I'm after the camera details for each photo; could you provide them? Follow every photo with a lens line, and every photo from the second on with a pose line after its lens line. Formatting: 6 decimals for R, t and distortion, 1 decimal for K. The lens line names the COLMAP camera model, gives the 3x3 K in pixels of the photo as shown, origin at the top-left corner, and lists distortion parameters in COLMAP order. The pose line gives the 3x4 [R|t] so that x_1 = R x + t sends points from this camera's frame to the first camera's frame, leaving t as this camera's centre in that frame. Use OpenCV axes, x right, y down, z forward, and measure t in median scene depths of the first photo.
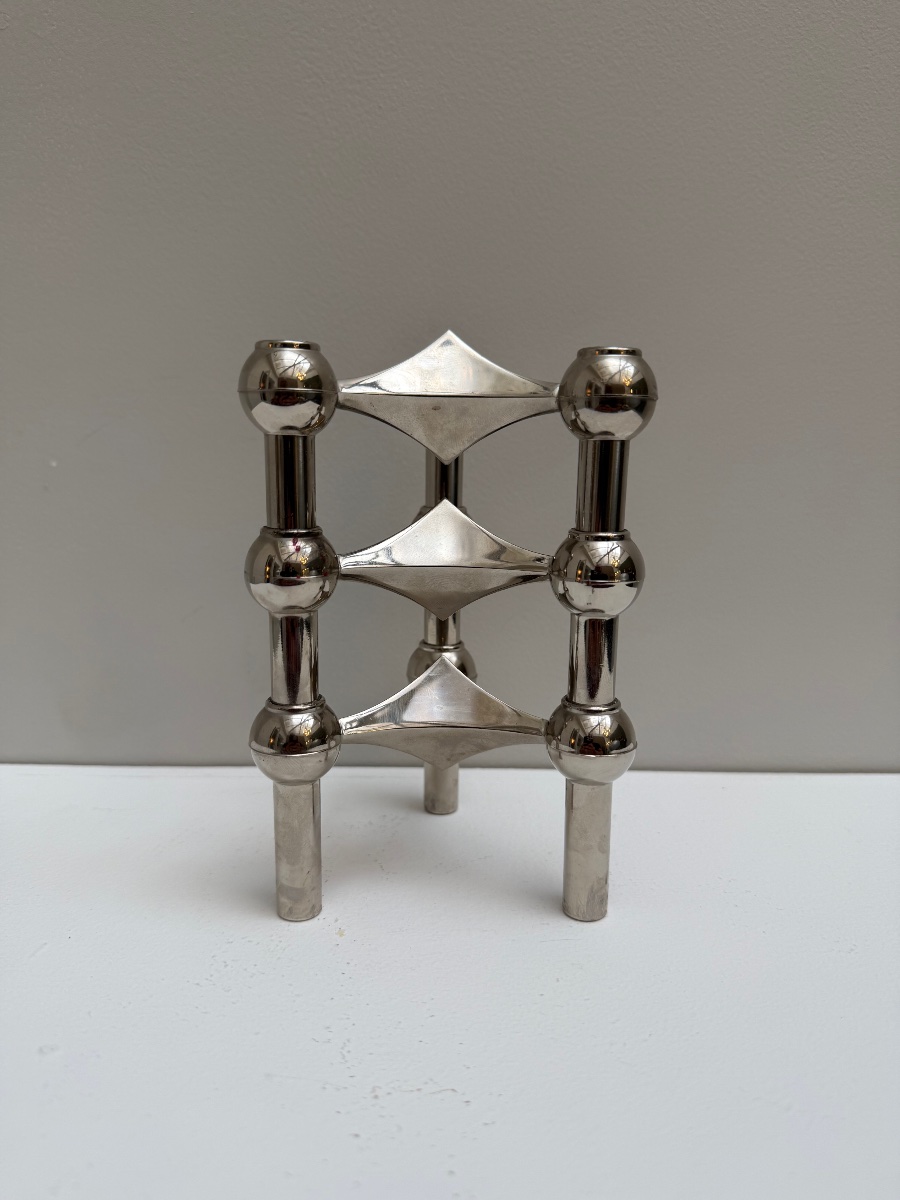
lens RADIAL K [[894.2, 0, 444.7], [0, 894.2, 599.4], [0, 0, 1]] dist [-0.026118, -0.002655]
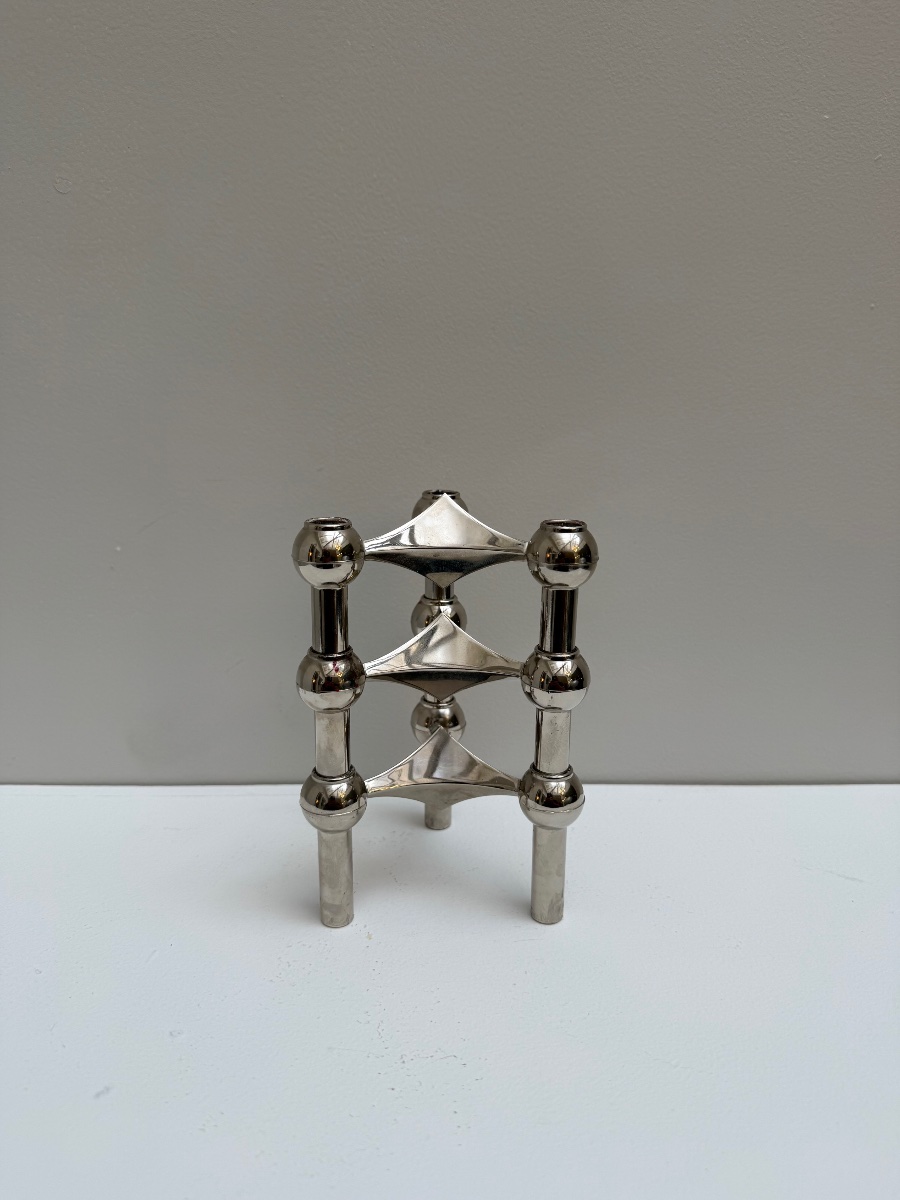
lens RADIAL K [[883.6, 0, 444.9], [0, 883.6, 600.0], [0, 0, 1]] dist [0.002566, -0.038459]
pose [[0.999759, -0.007746, 0.020559, -0.023513], [0.006007, 0.996504, 0.083325, -0.252520], [-0.021132, -0.083181, 0.996310, -0.312712]]
